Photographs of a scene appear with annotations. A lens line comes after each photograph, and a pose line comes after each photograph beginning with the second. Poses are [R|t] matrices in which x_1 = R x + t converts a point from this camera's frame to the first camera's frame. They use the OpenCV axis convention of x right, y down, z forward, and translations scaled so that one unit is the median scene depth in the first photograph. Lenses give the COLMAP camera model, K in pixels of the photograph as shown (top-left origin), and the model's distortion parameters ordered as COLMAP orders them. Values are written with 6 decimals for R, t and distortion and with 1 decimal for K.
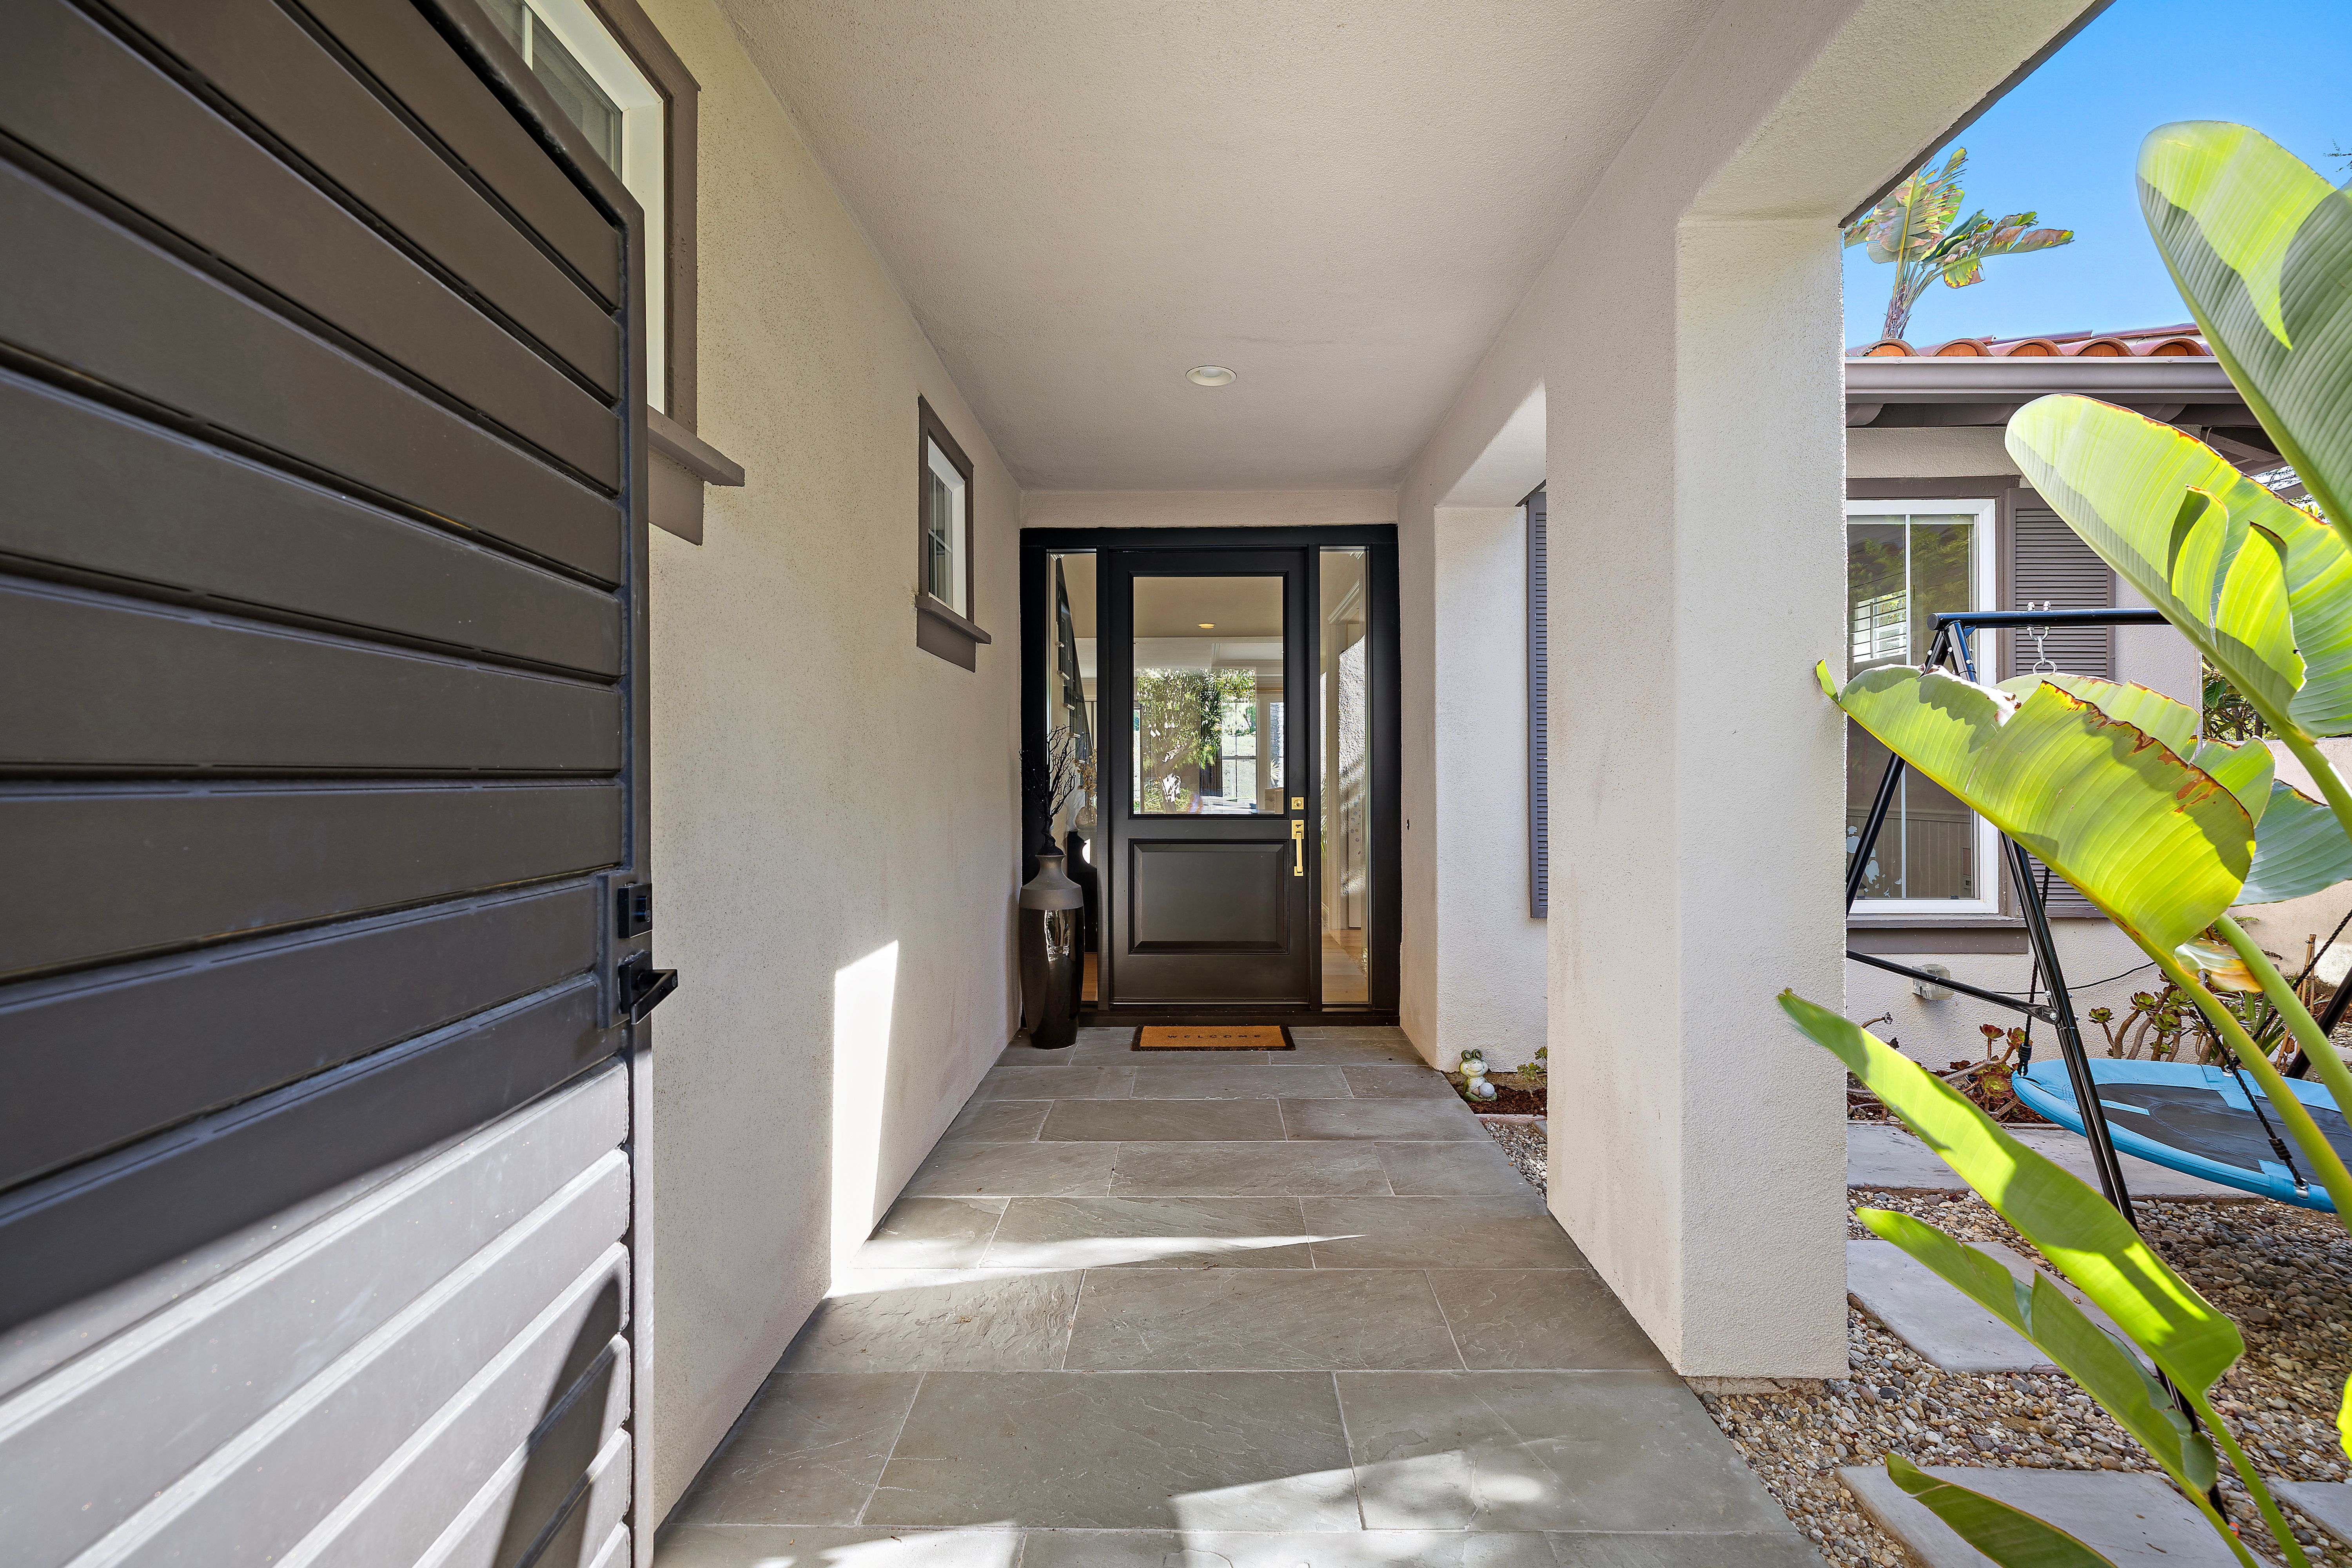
lens RADIAL K [[1005.0, 0, 1181.3], [0, 1005.0, 764.3], [0, 0, 1]] dist [0.001623, -0.000016]
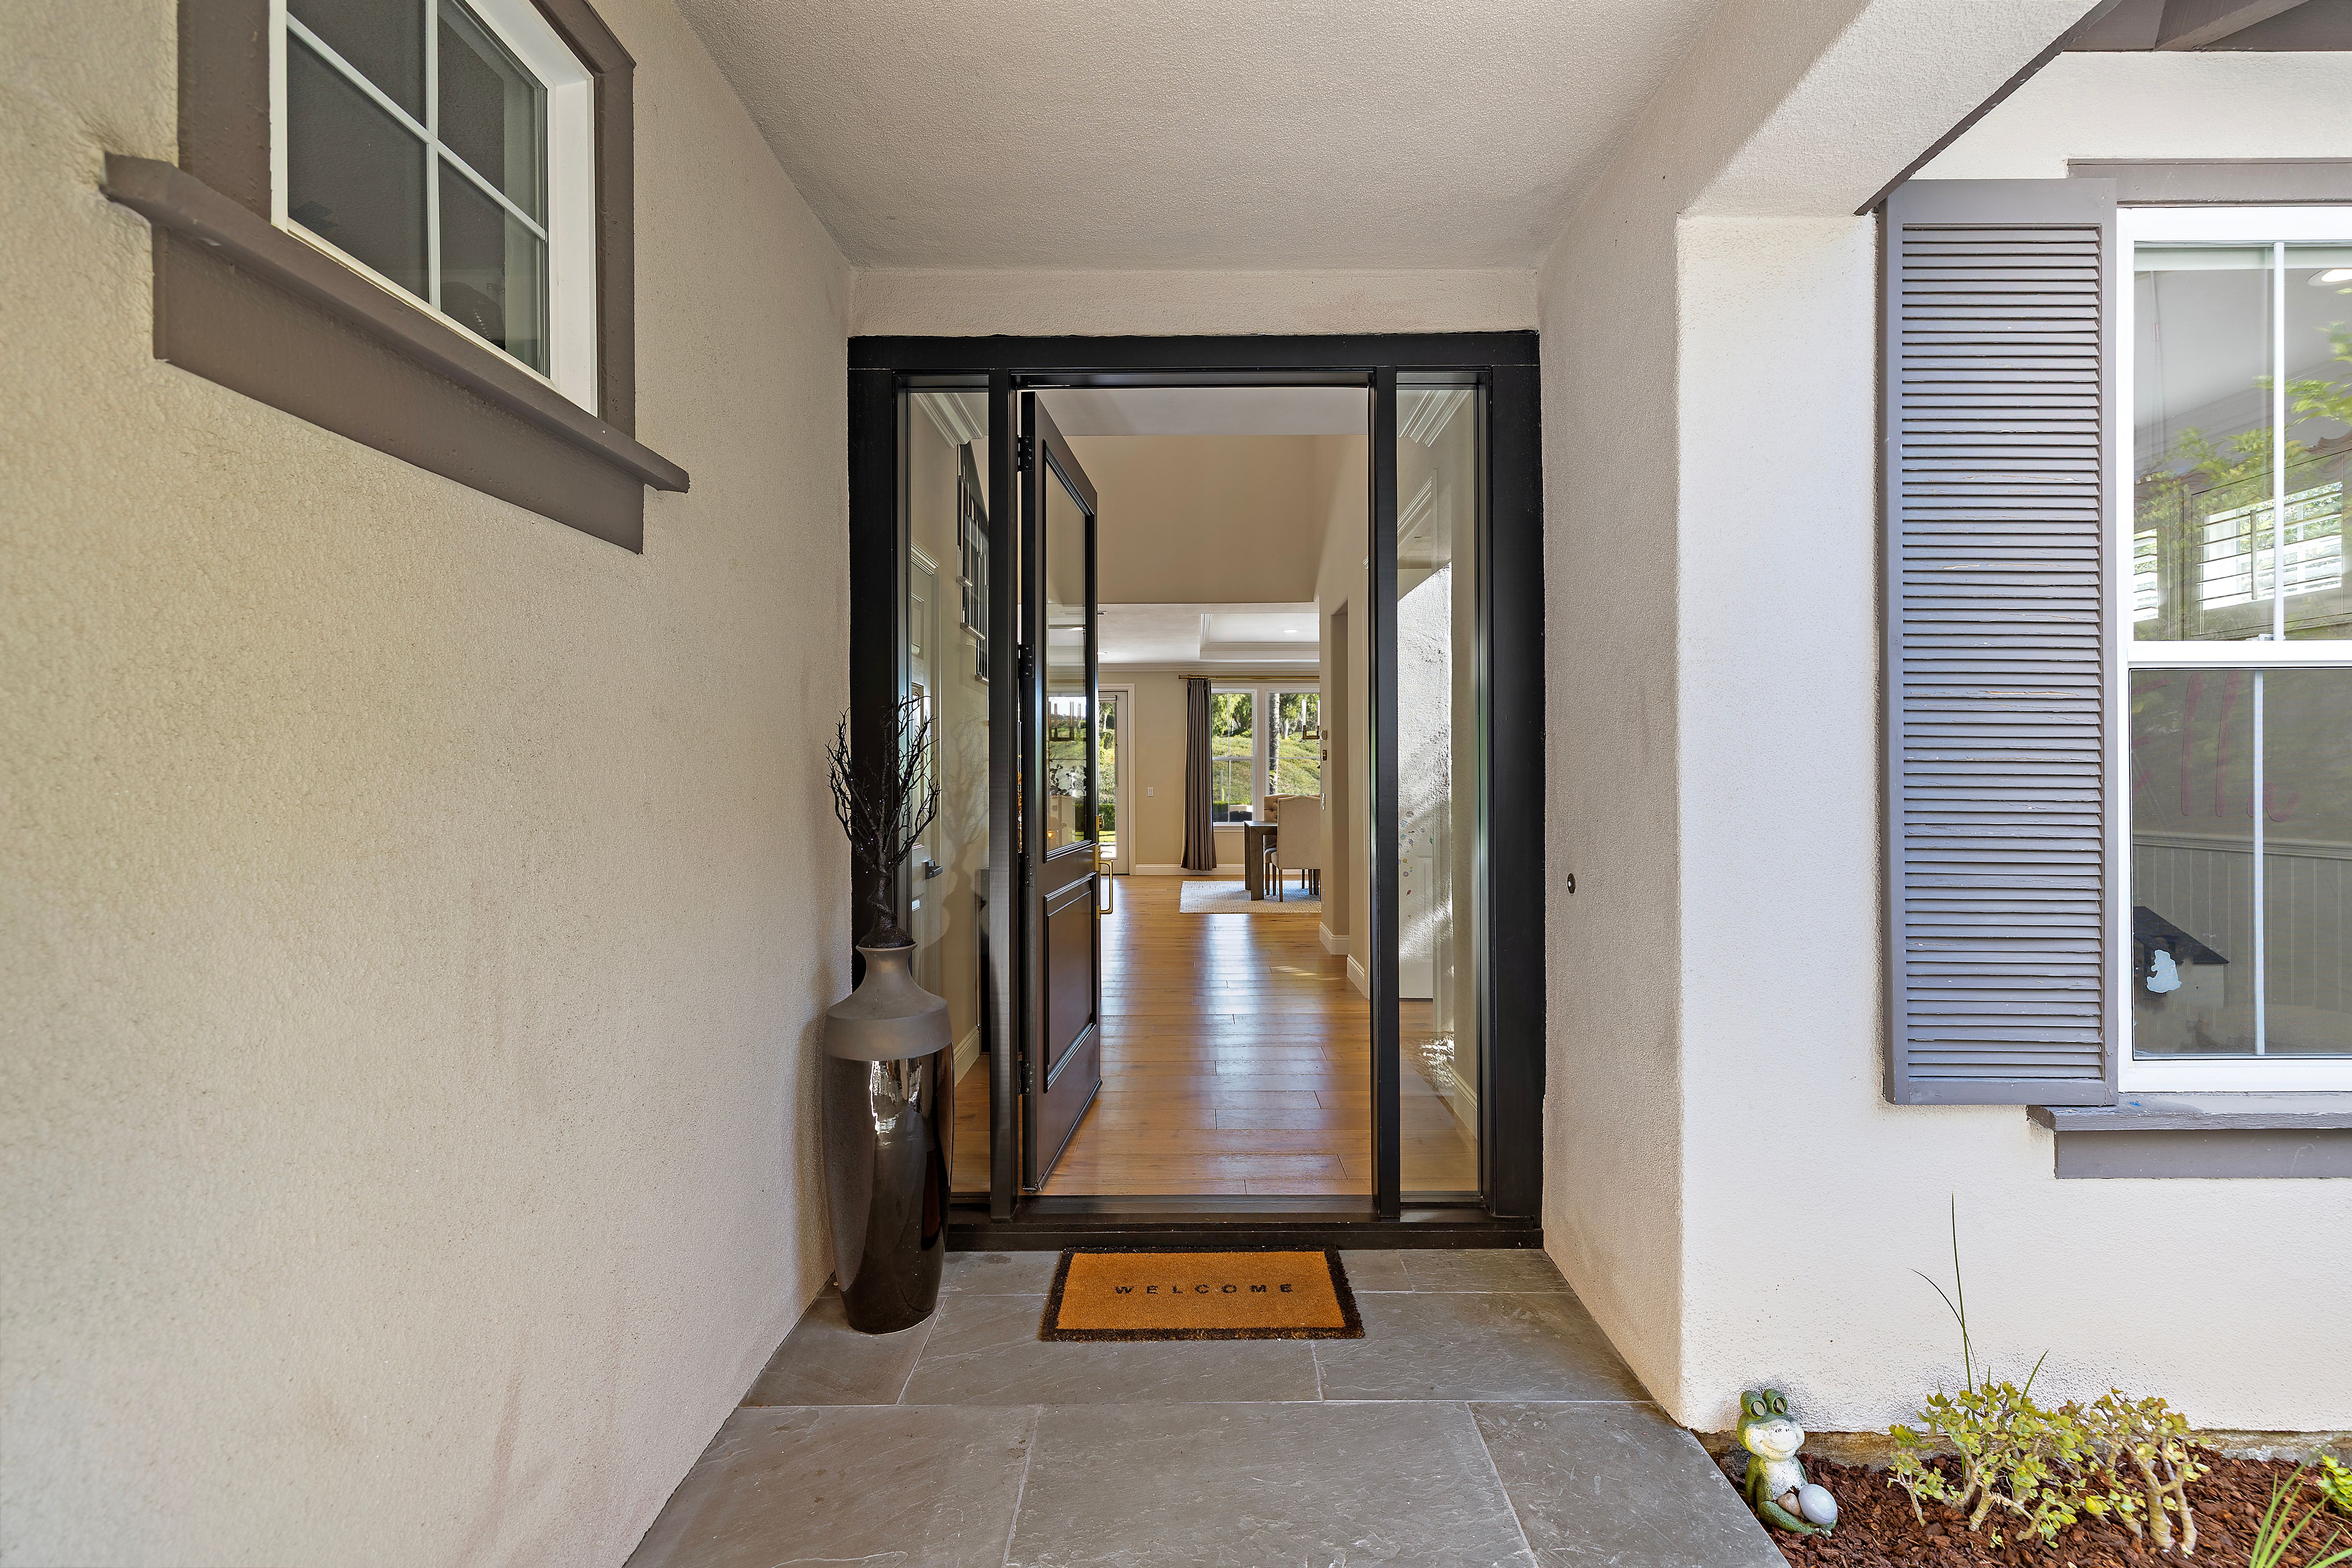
lens RADIAL K [[1005.0, 0, 1181.3], [0, 1005.0, 764.3], [0, 0, 1]] dist [0.001623, -0.000016]
pose [[0.999895, 0.000309, 0.014510, 0.014768], [-0.000275, 0.999997, -0.002337, -0.002230], [-0.014511, 0.002333, 0.999892, 0.515498]]
